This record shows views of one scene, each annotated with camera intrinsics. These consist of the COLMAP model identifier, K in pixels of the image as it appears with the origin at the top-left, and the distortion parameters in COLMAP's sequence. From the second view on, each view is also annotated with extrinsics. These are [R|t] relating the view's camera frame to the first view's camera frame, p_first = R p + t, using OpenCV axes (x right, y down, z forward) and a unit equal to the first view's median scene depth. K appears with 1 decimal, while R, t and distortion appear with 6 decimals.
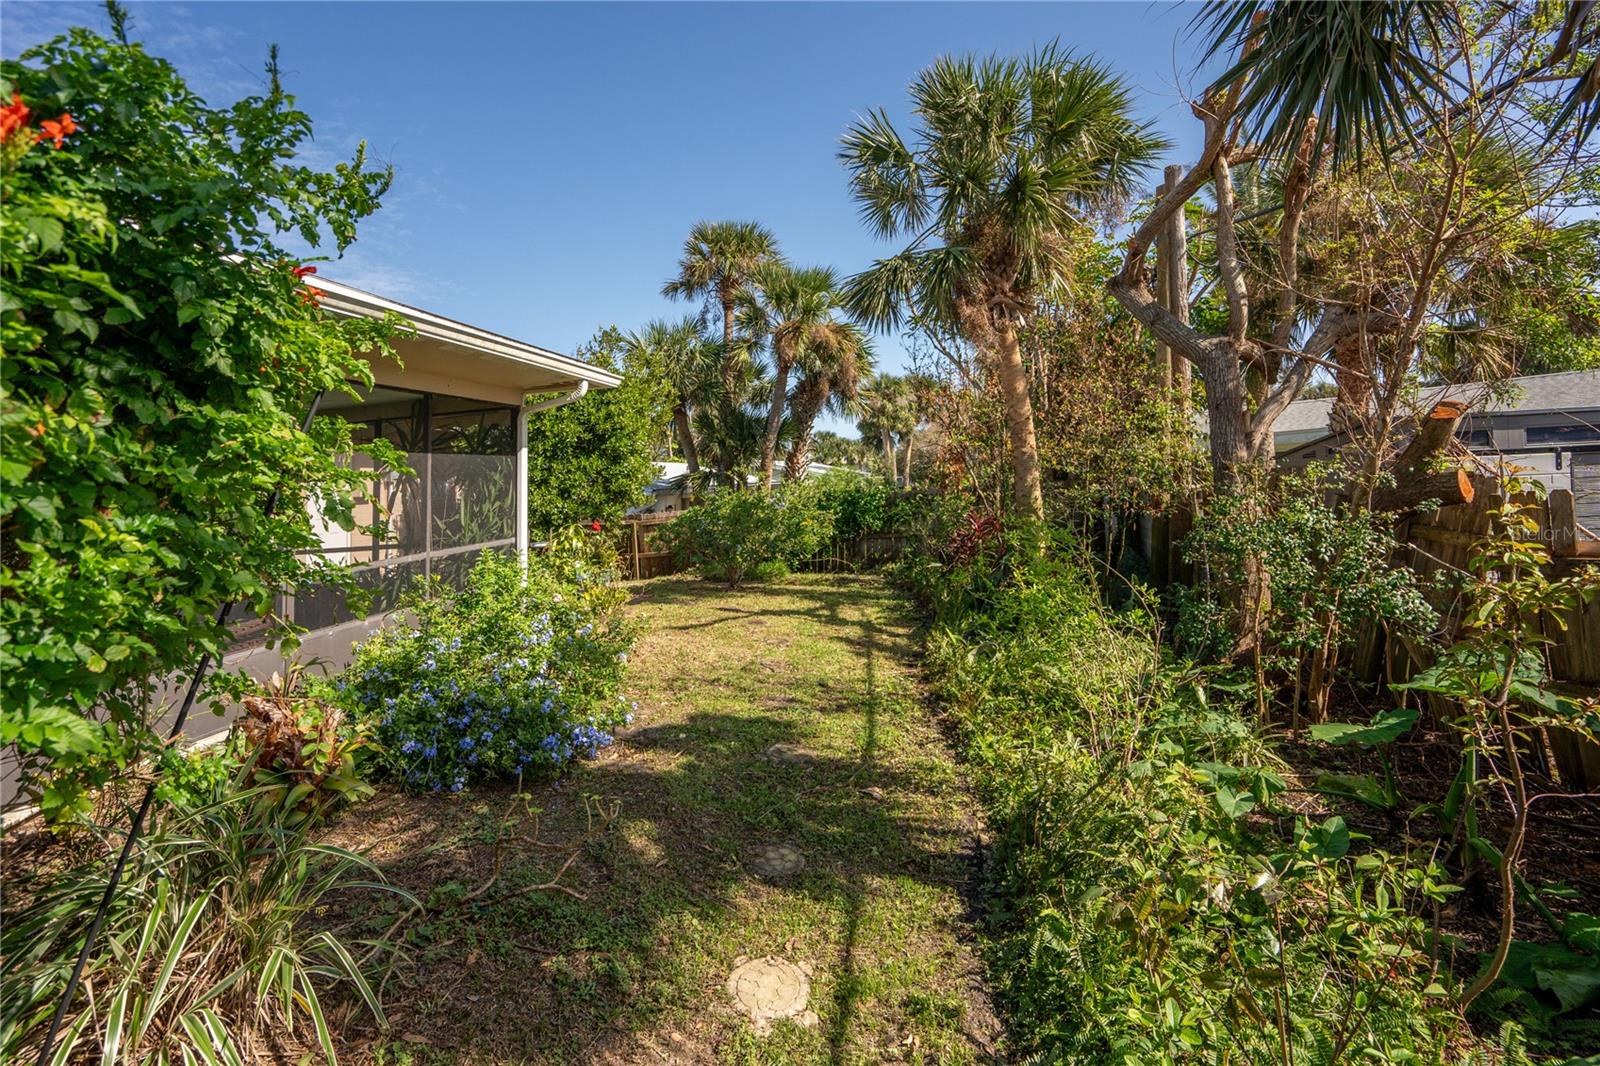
lens RADIAL K [[778.8, 0, 801.4], [0, 778.8, 526.1], [0, 0, 1]] dist [-0.048896, 0.032065]
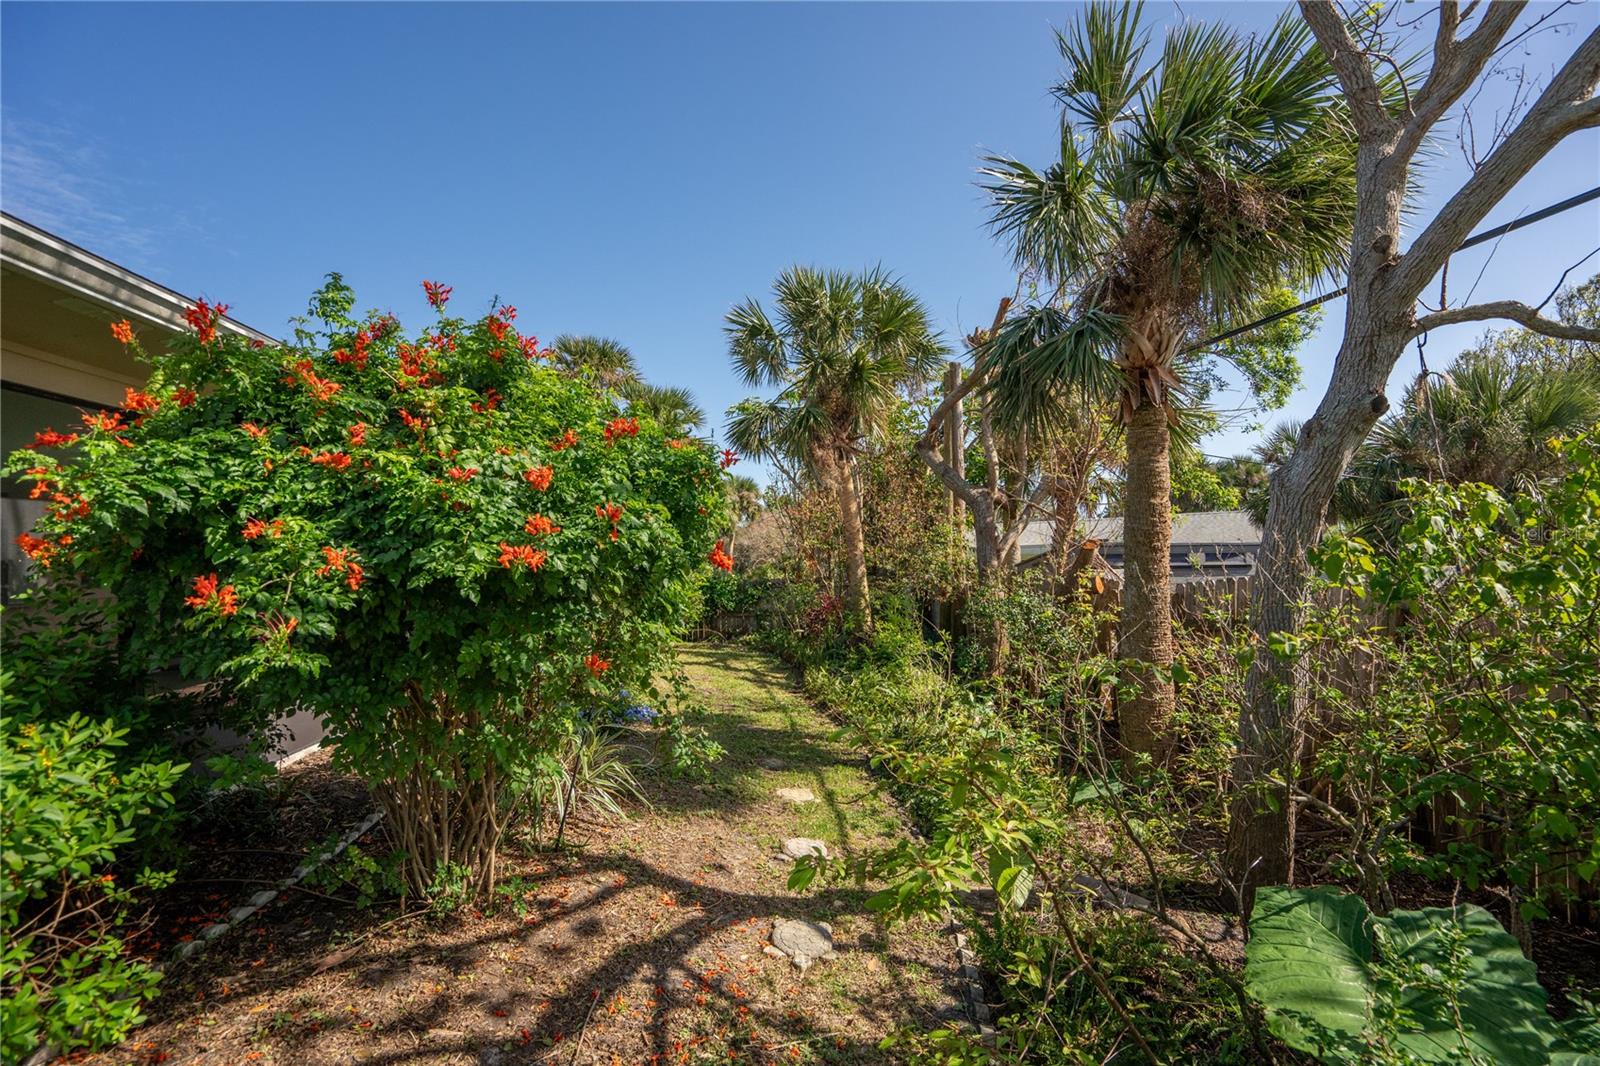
lens RADIAL K [[733.2, 0, 802.1], [0, 733.2, 534.8], [0, 0, 1]] dist [-0.001263, 0.001422]
pose [[0.967736, 0.052620, 0.246412, -0.151747], [-0.025847, 0.993523, -0.110653, 0.022261], [-0.250639, 0.100713, 0.962828, -0.291967]]
